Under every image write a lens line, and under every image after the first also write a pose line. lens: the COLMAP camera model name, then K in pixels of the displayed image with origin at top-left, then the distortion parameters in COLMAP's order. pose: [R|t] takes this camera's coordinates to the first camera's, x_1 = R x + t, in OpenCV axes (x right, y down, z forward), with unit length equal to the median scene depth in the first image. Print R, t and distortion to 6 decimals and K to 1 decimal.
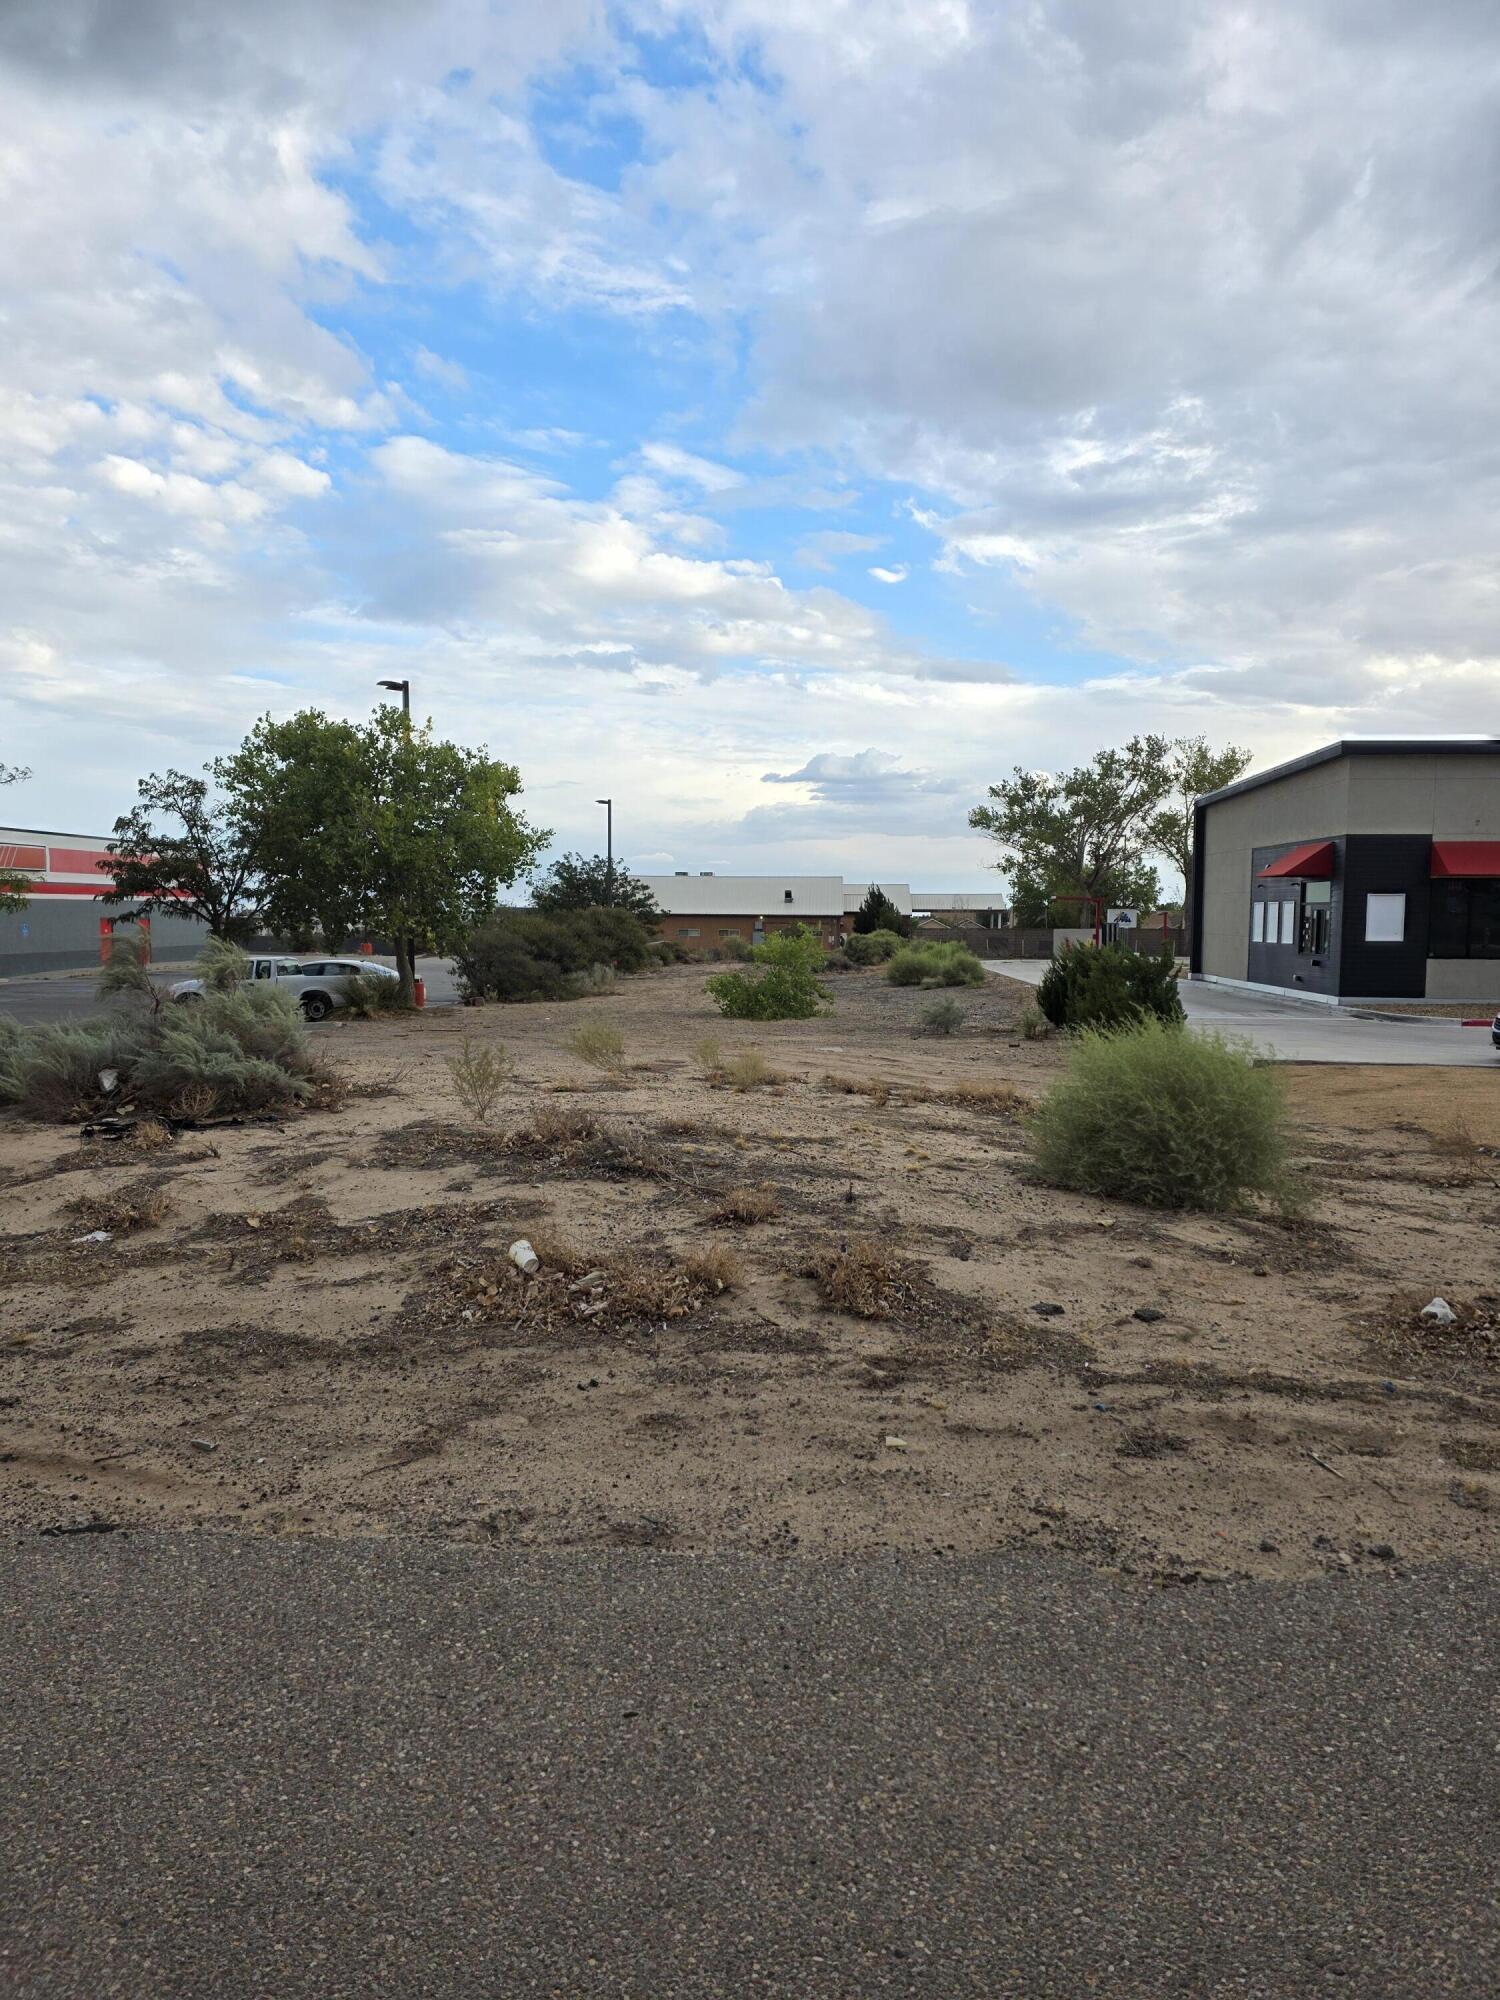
lens RADIAL K [[1344.6, 0, 750.0], [0, 1344.6, 1000.0], [0, 0, 1]] dist [0.096479, -0.085286]
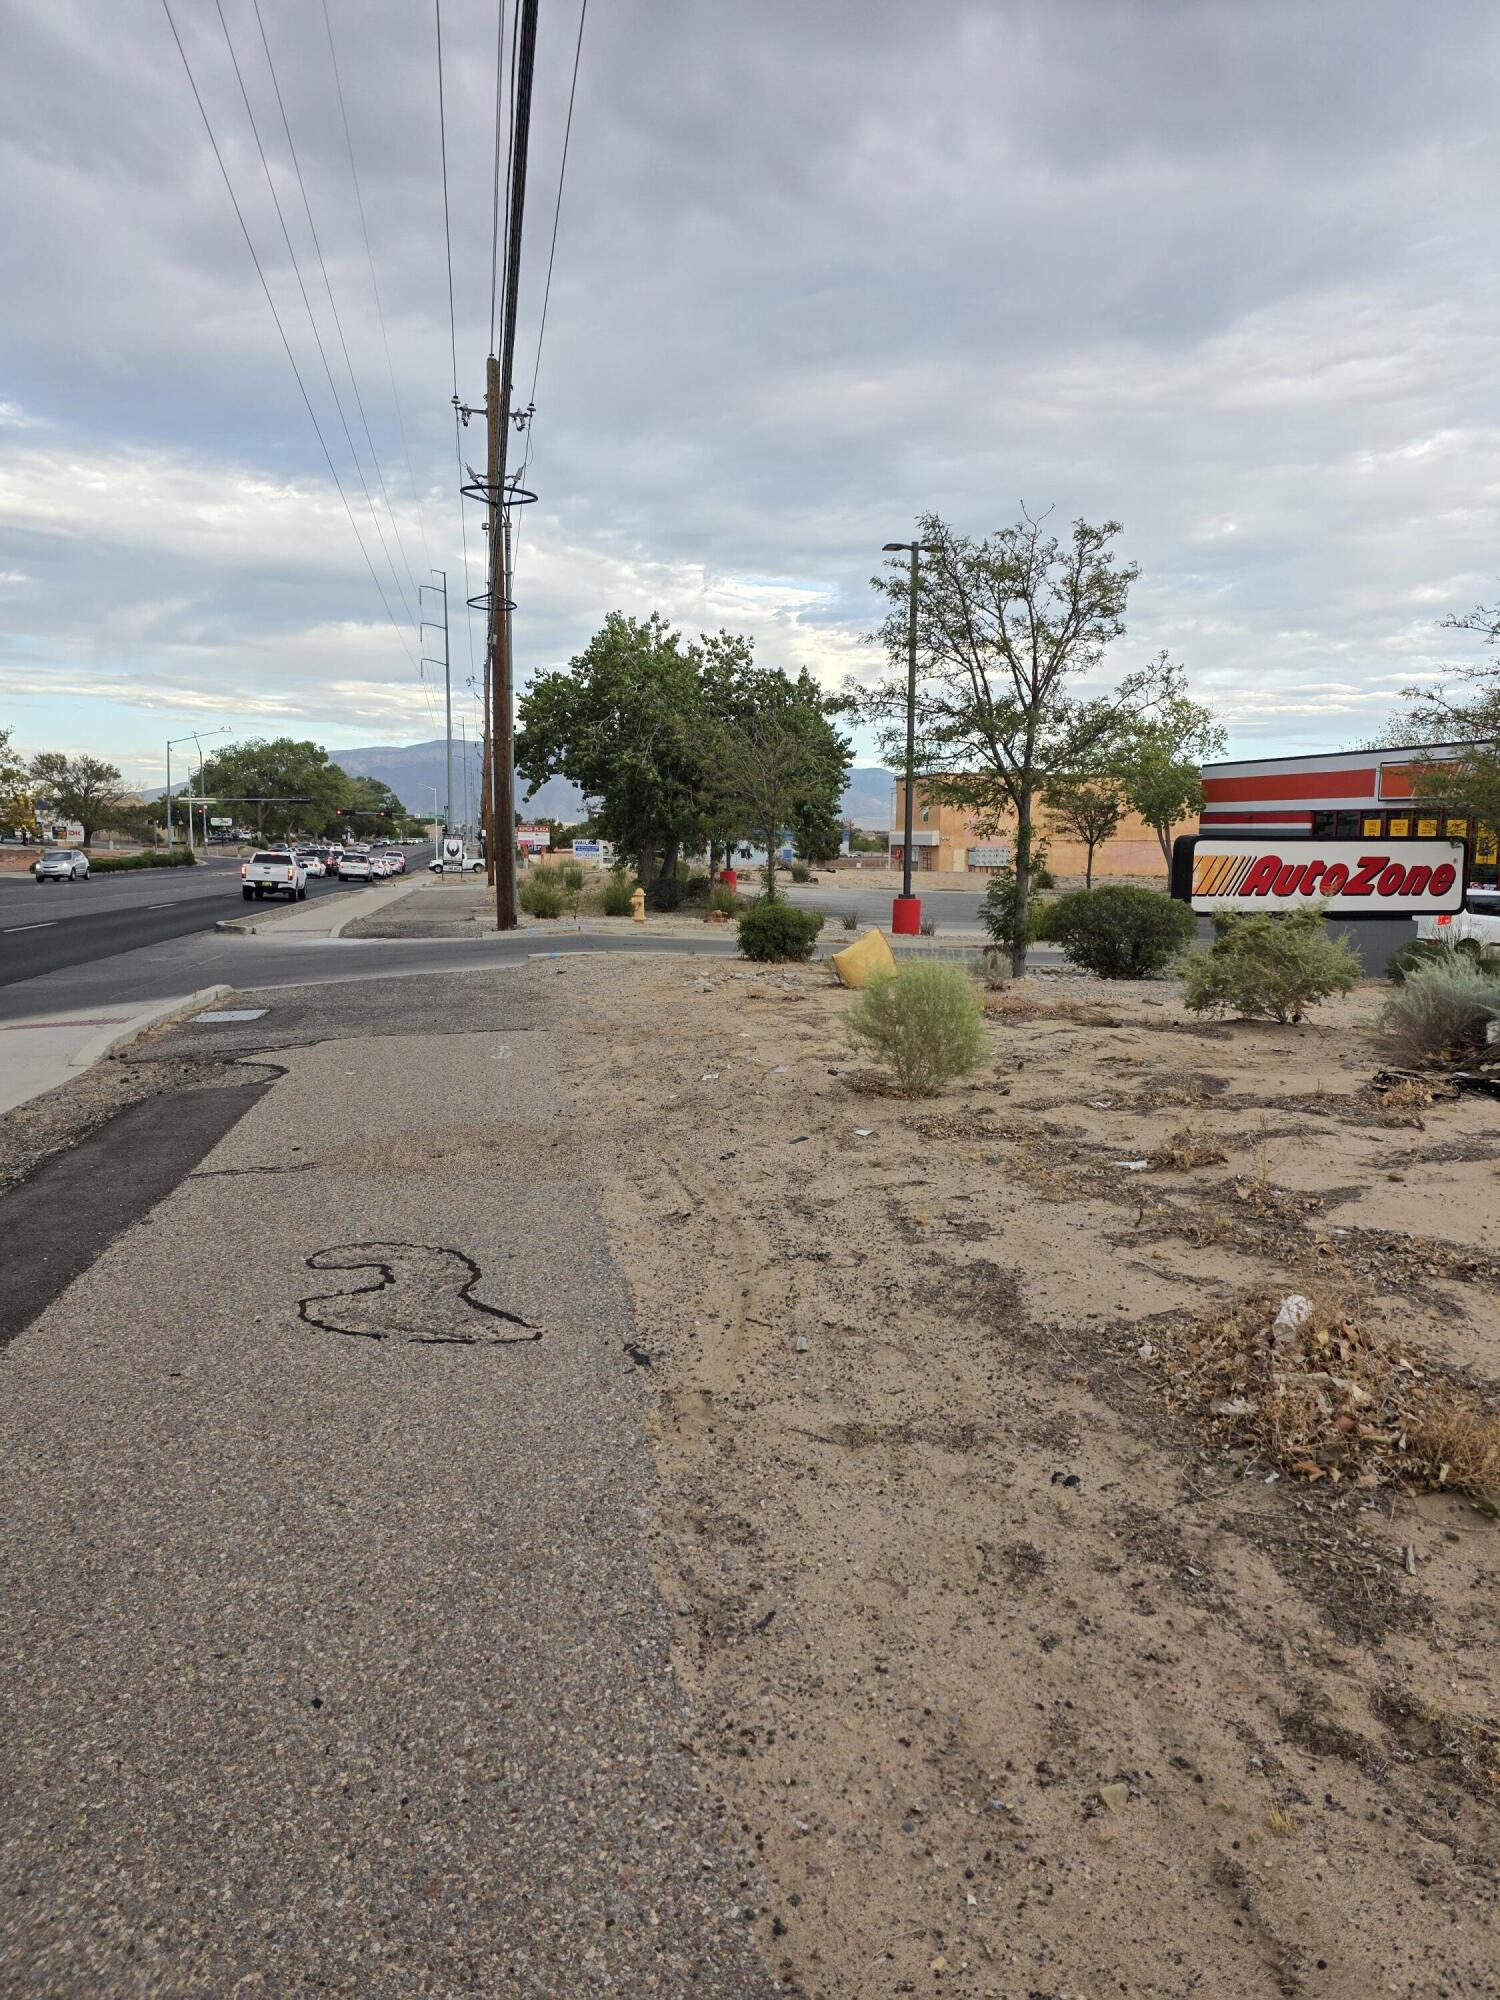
lens RADIAL K [[1344.6, 0, 750.0], [0, 1344.6, 1000.0], [0, 0, 1]] dist [0.096479, -0.085286]
pose [[0.273809, 0.117340, -0.954599, 0.472486], [-0.075466, 0.992091, 0.100303, -0.027561], [0.958819, 0.044576, 0.280498, 0.594797]]
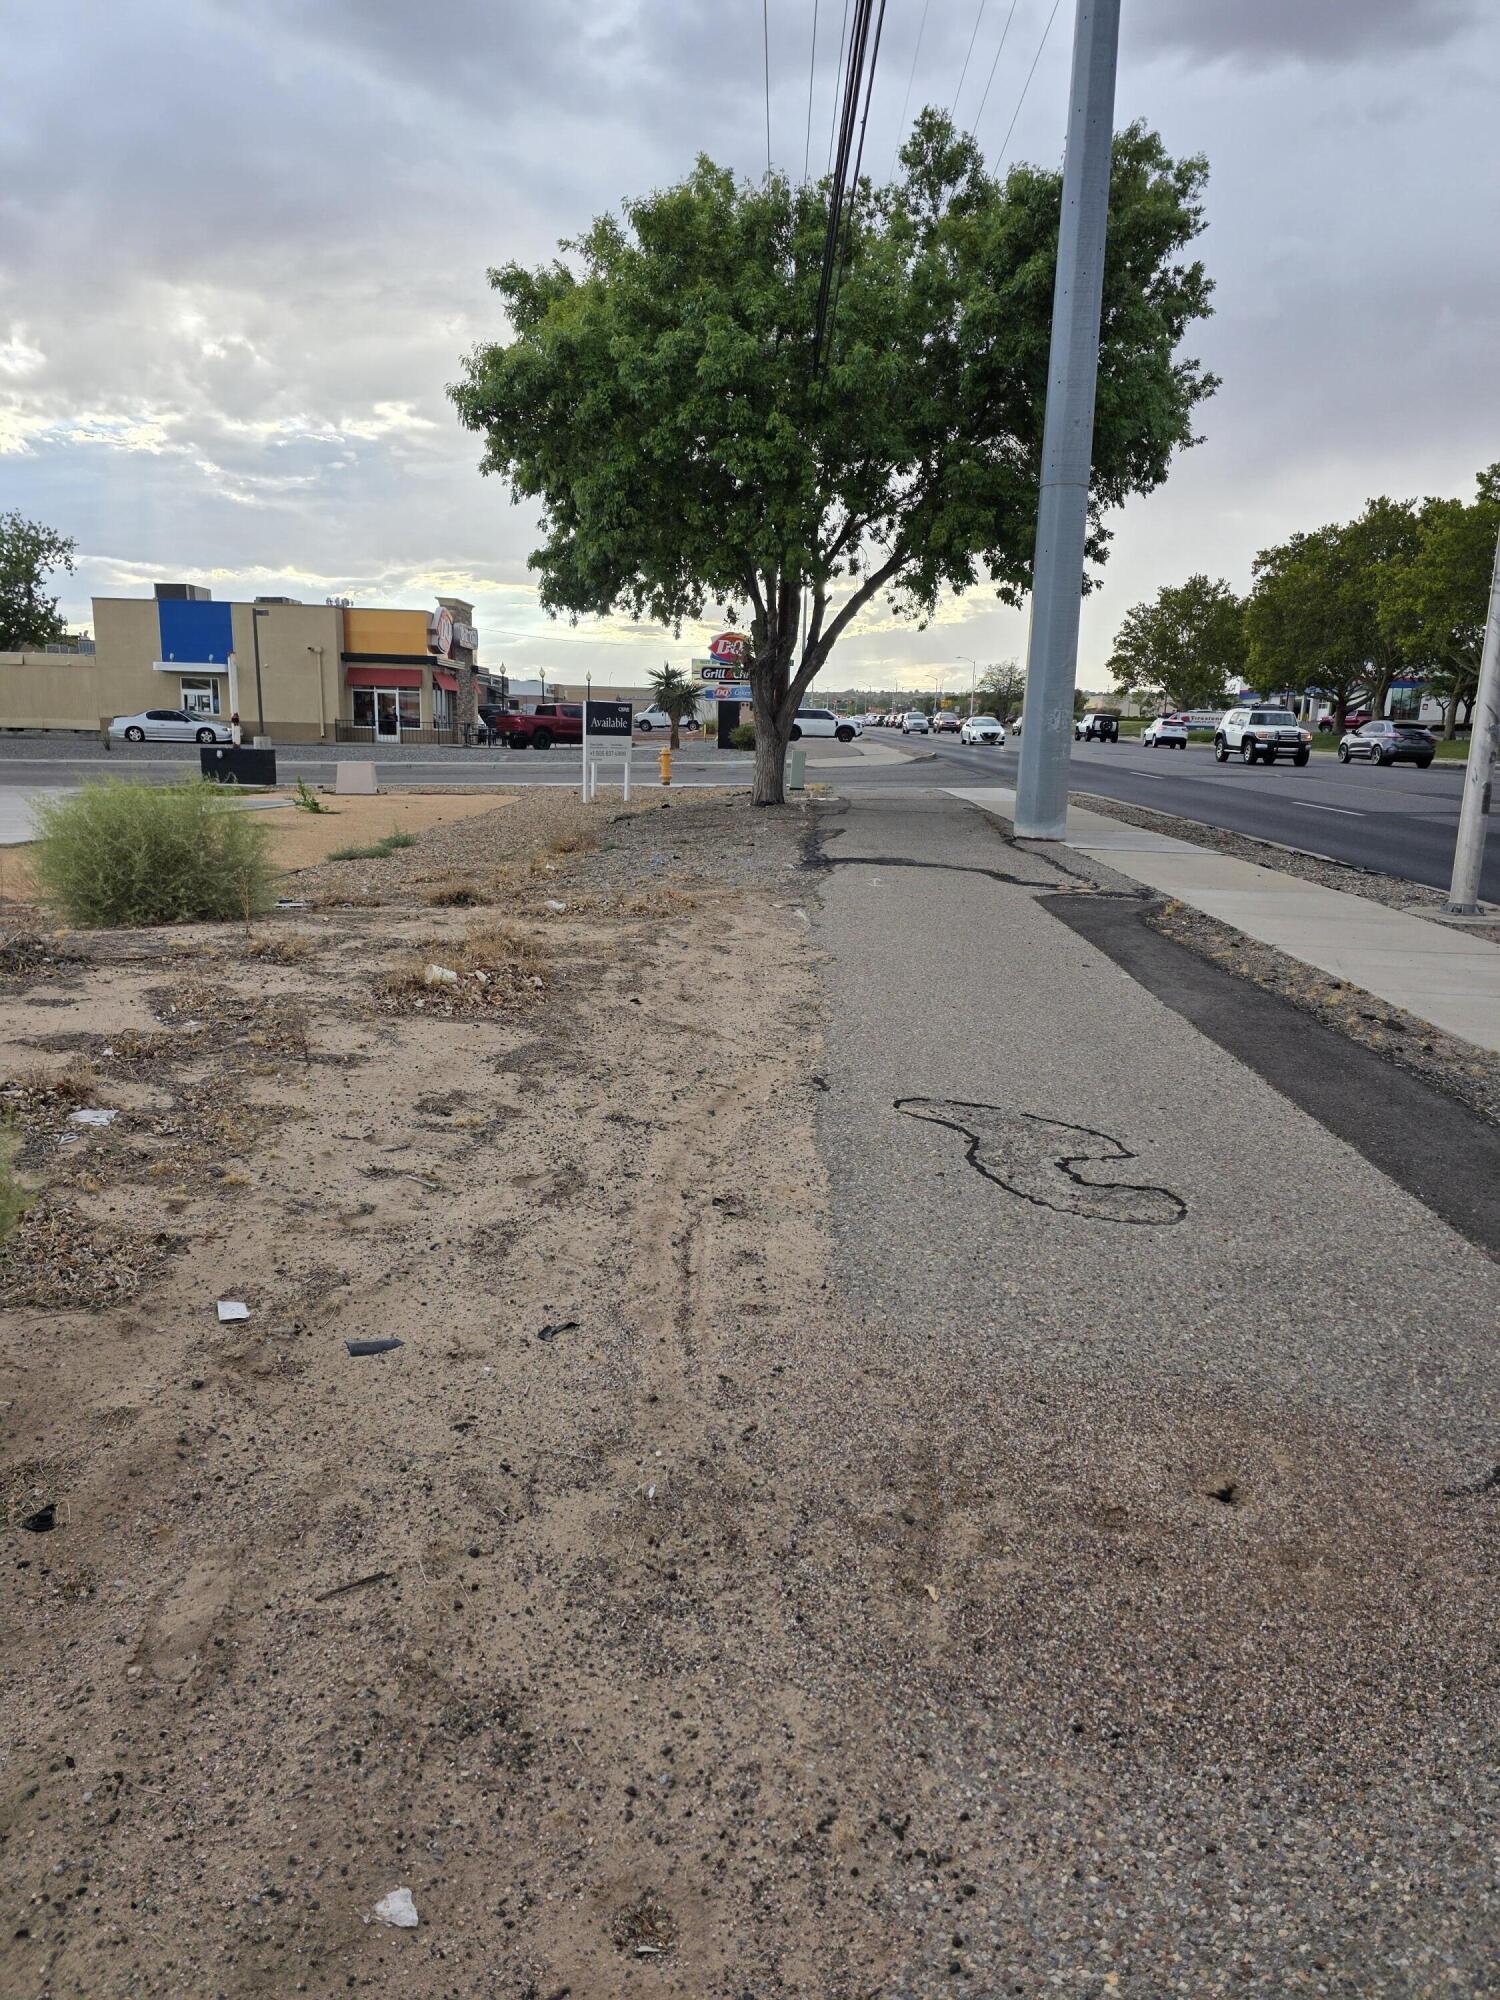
lens RADIAL K [[1344.6, 0, 750.0], [0, 1344.6, 1000.0], [0, 0, 1]] dist [0.096479, -0.085286]
pose [[-0.068499, -0.203266, 0.976725, -1.532652], [0.044689, 0.977416, 0.206544, -0.021254], [-0.996650, 0.057797, -0.057868, 0.914101]]
